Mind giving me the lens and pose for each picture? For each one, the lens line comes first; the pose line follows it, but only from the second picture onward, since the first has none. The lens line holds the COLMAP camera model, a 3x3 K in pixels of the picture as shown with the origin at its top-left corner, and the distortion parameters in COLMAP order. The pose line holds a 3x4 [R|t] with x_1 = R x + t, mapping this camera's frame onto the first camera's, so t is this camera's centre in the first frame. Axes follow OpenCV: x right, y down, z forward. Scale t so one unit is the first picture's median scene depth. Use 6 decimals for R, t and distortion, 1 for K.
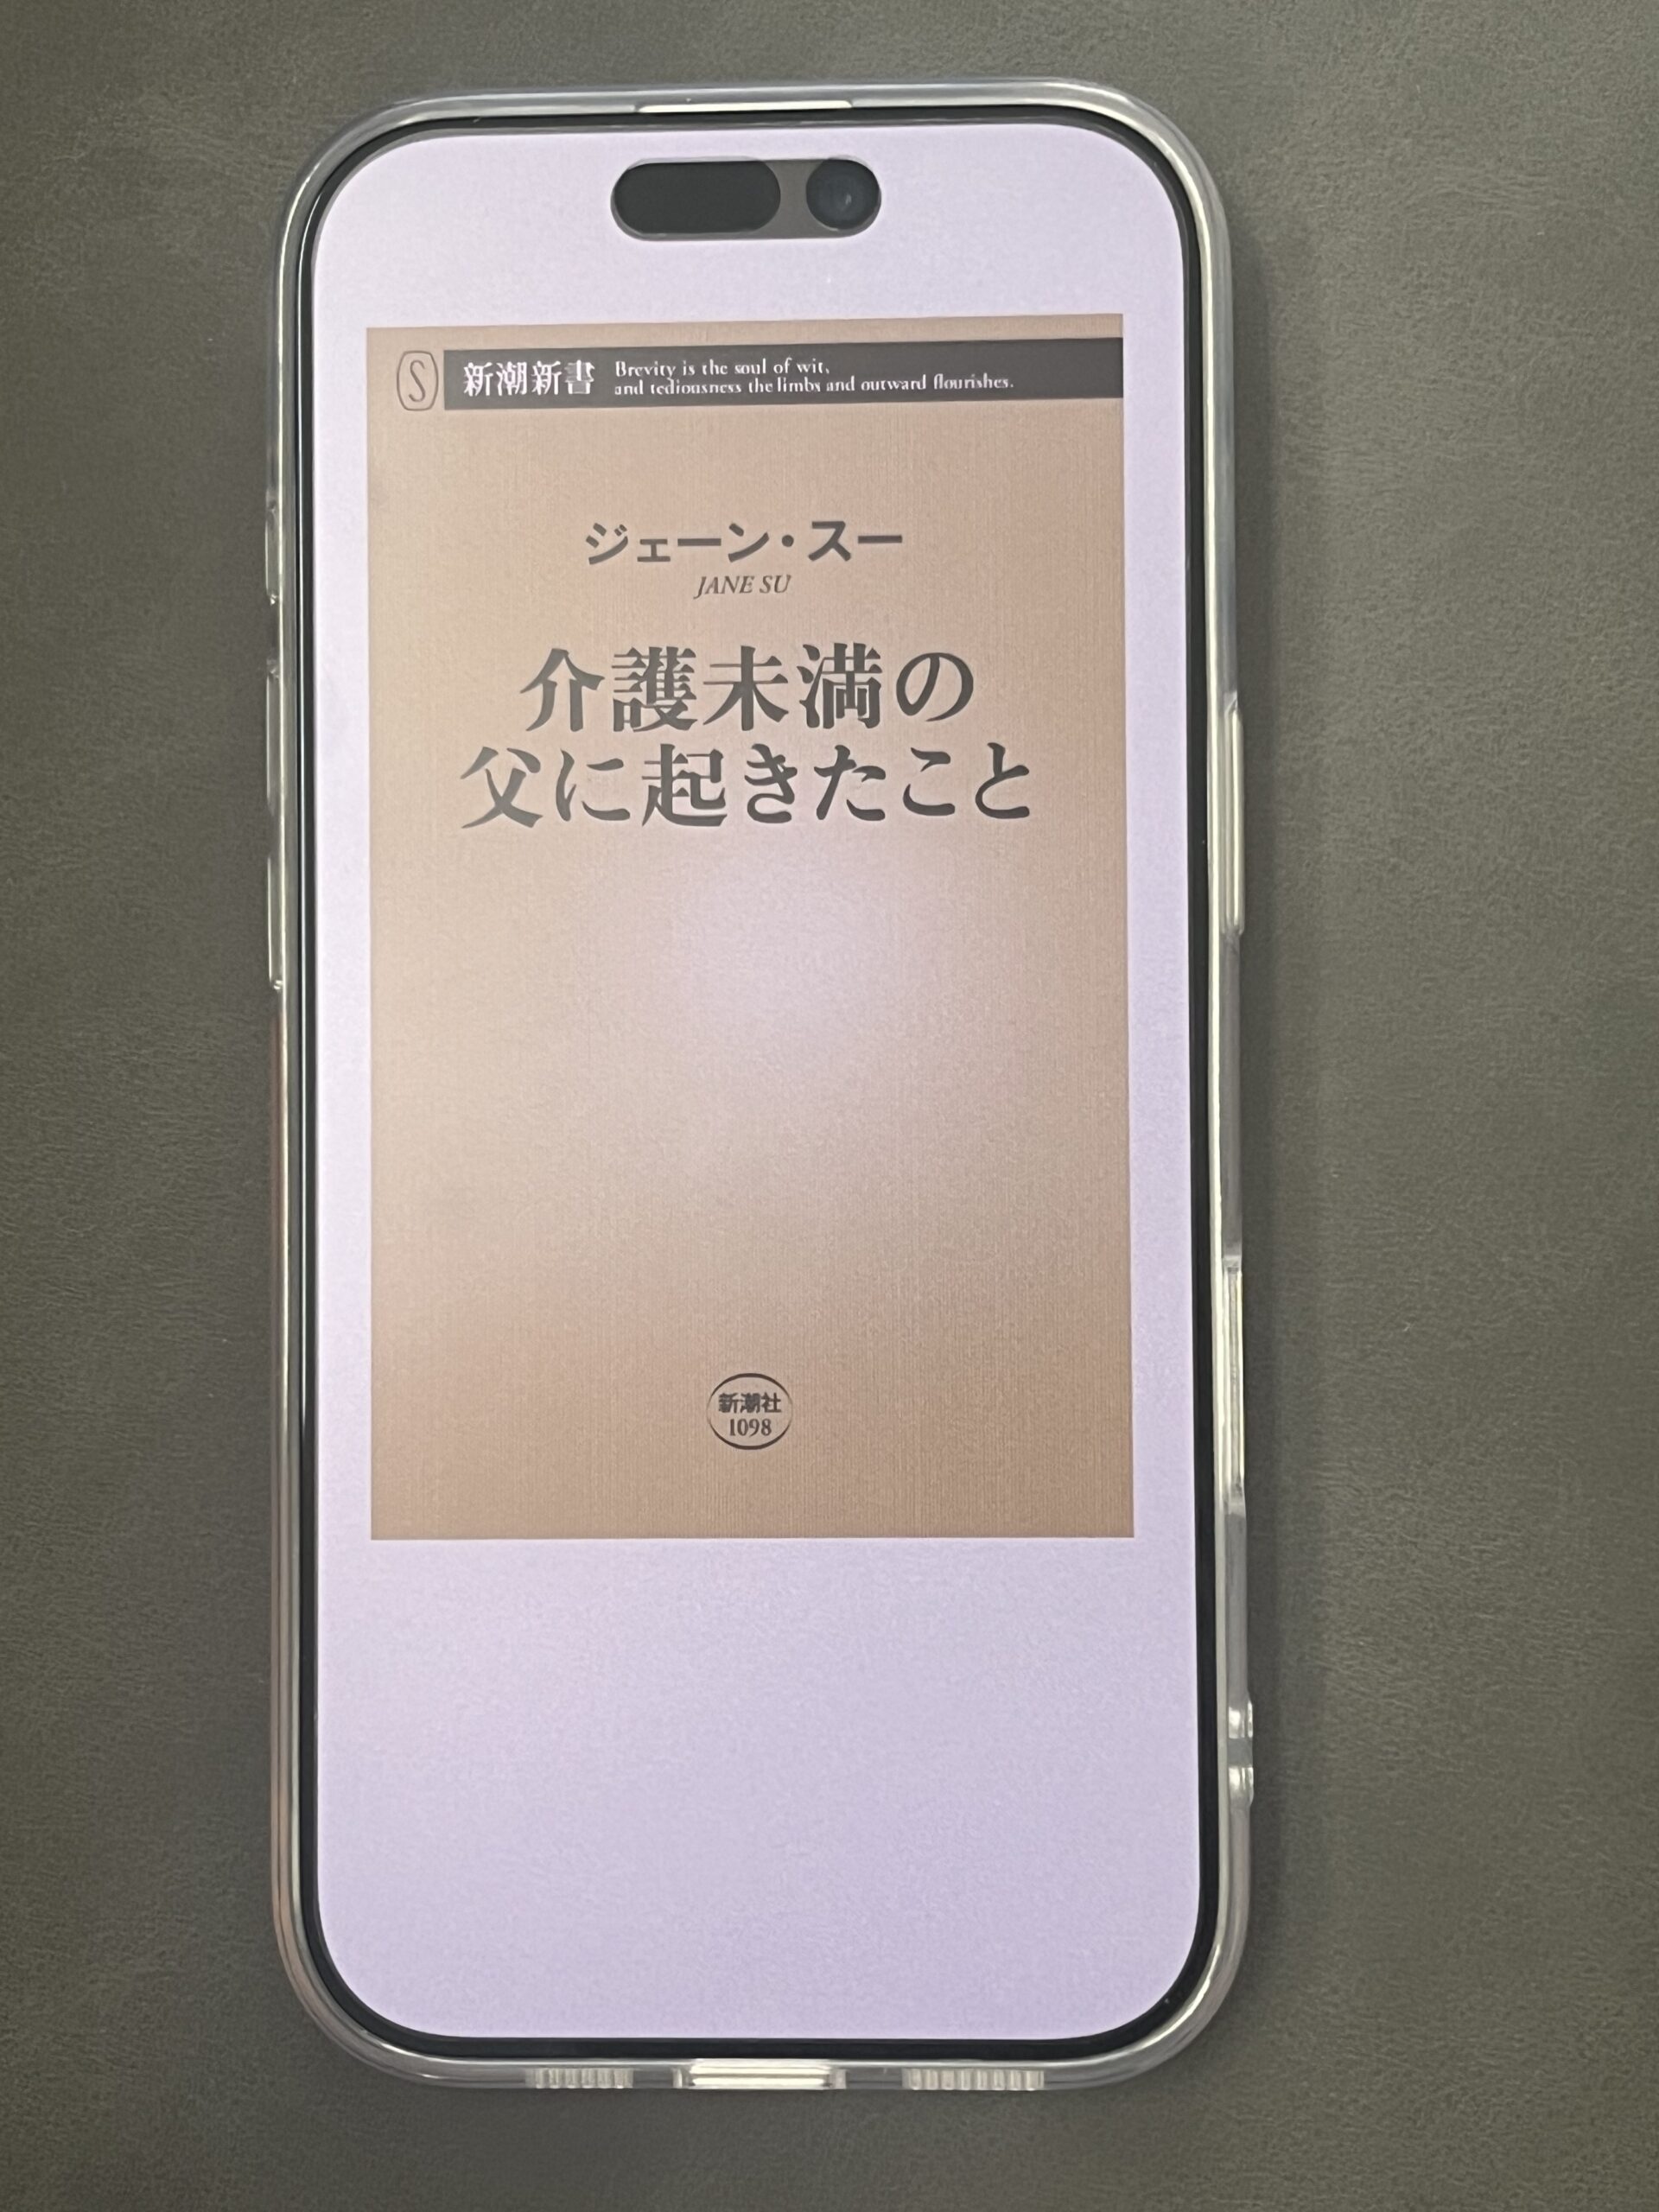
lens RADIAL K [[3369.1, 0, 829.5], [0, 3369.1, 1106.0], [0, 0, 1]] dist [0.047668, -0.246061]
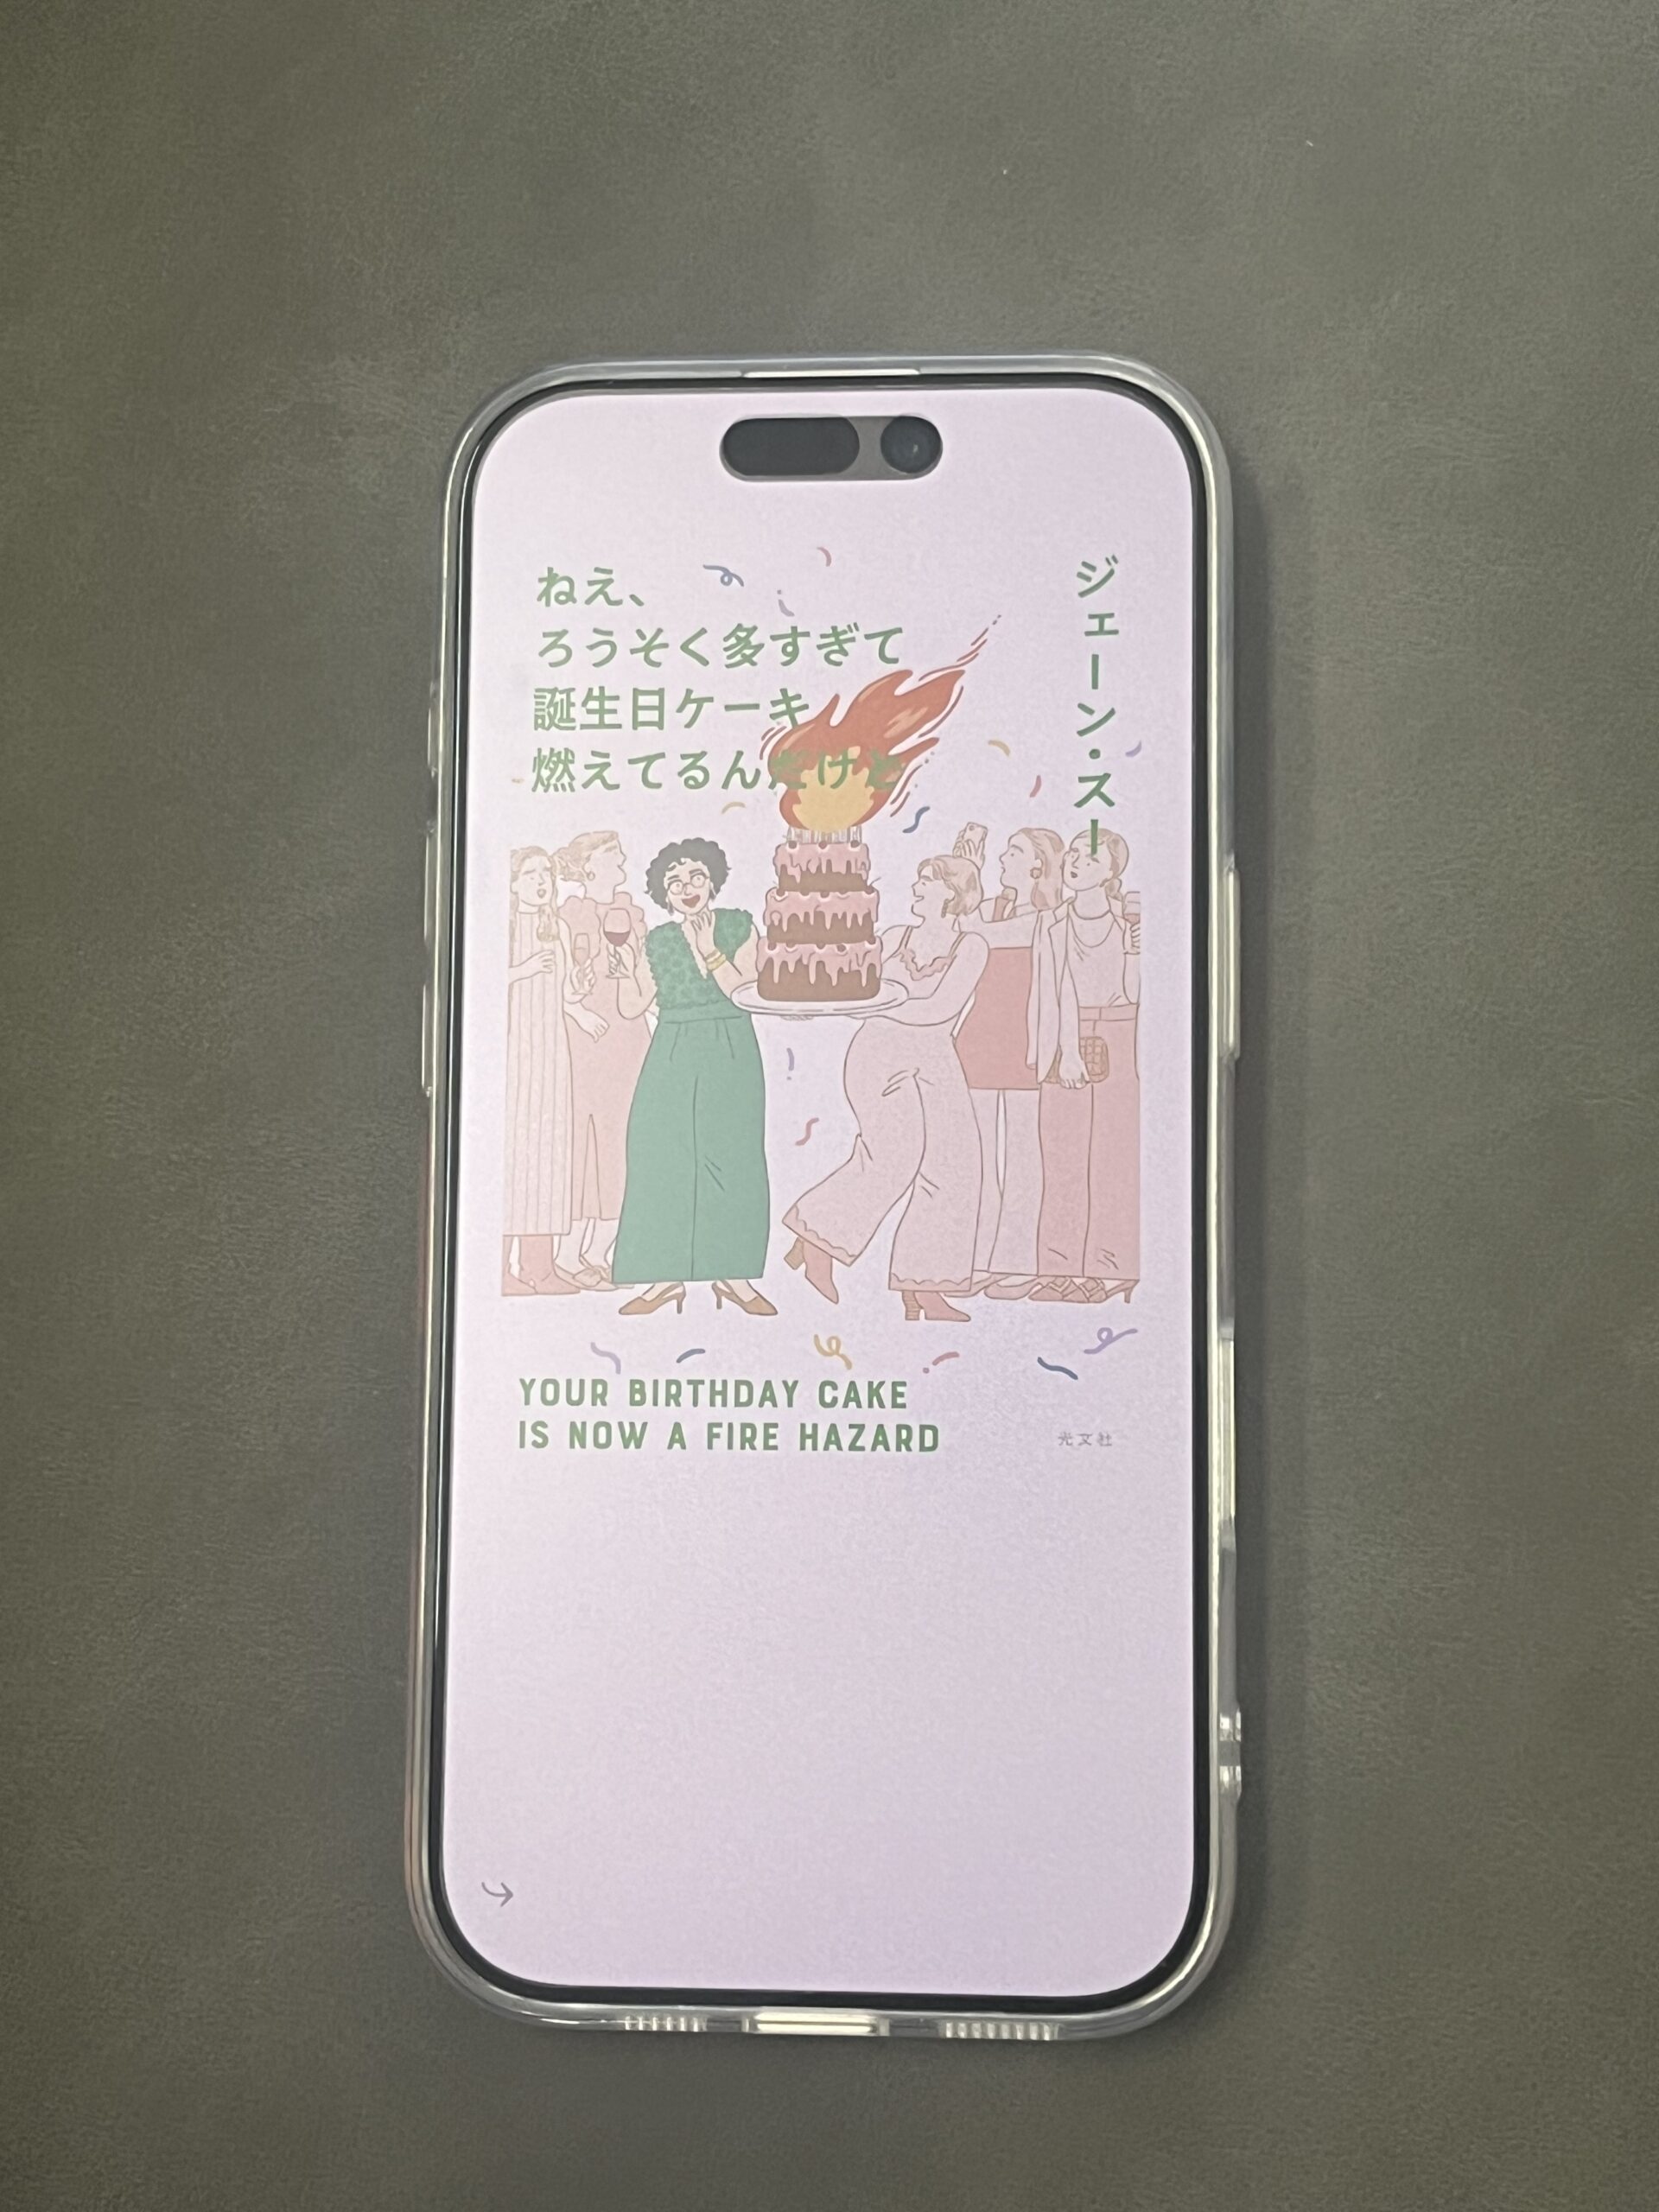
lens RADIAL K [[3369.1, 0, 829.5], [0, 3369.1, 1106.0], [0, 0, 1]] dist [0.047668, -0.246061]
pose [[0.999201, 0.014341, -0.037294, 0.022721], [-0.017112, 0.997030, -0.075083, 0.056320], [0.036106, 0.075661, 0.996480, -0.183888]]
